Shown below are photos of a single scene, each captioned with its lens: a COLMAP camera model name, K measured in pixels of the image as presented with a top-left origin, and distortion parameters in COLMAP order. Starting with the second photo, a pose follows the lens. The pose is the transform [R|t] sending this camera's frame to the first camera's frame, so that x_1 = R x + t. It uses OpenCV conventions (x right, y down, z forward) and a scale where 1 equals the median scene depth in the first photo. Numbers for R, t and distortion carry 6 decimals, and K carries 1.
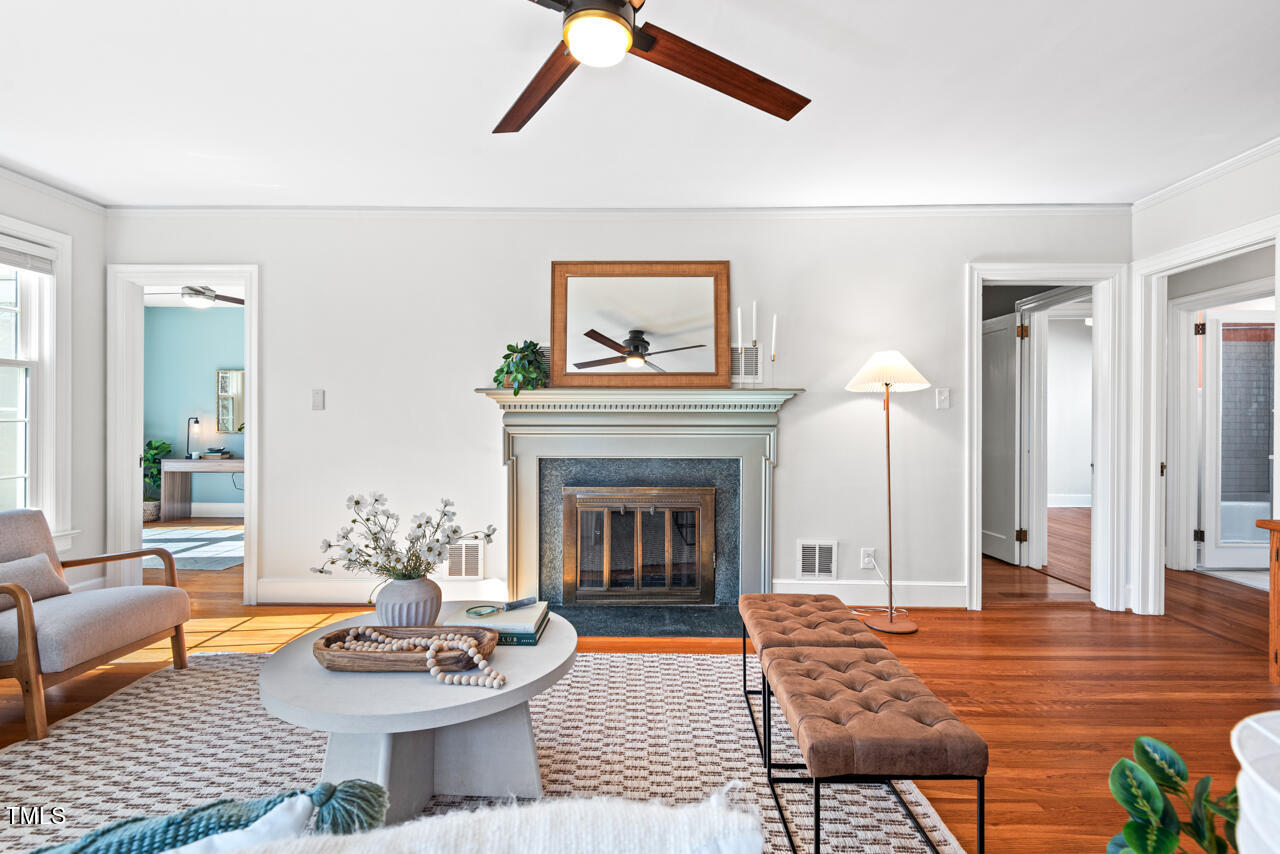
lens RADIAL K [[572.4, 0, 638.9], [0, 572.4, 423.9], [0, 0, 1]] dist [0.035167, -0.019255]
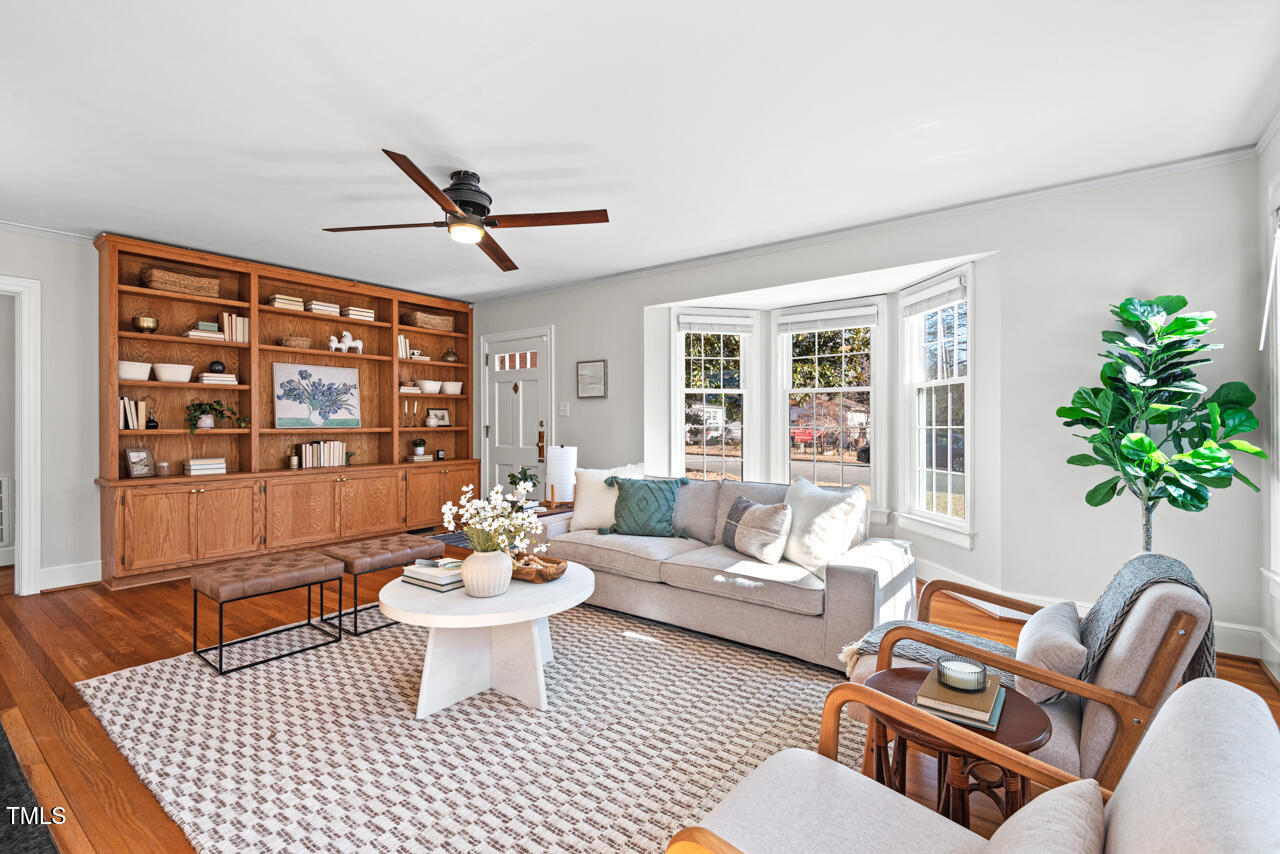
lens RADIAL K [[572.4, 0, 638.9], [0, 572.4, 423.9], [0, 0, 1]] dist [0.035167, -0.019255]
pose [[-0.805471, 0.001021, 0.592634, -1.226543], [0.003320, 0.999991, 0.002790, -0.001216], [-0.592626, 0.004215, -0.805467, 1.590282]]
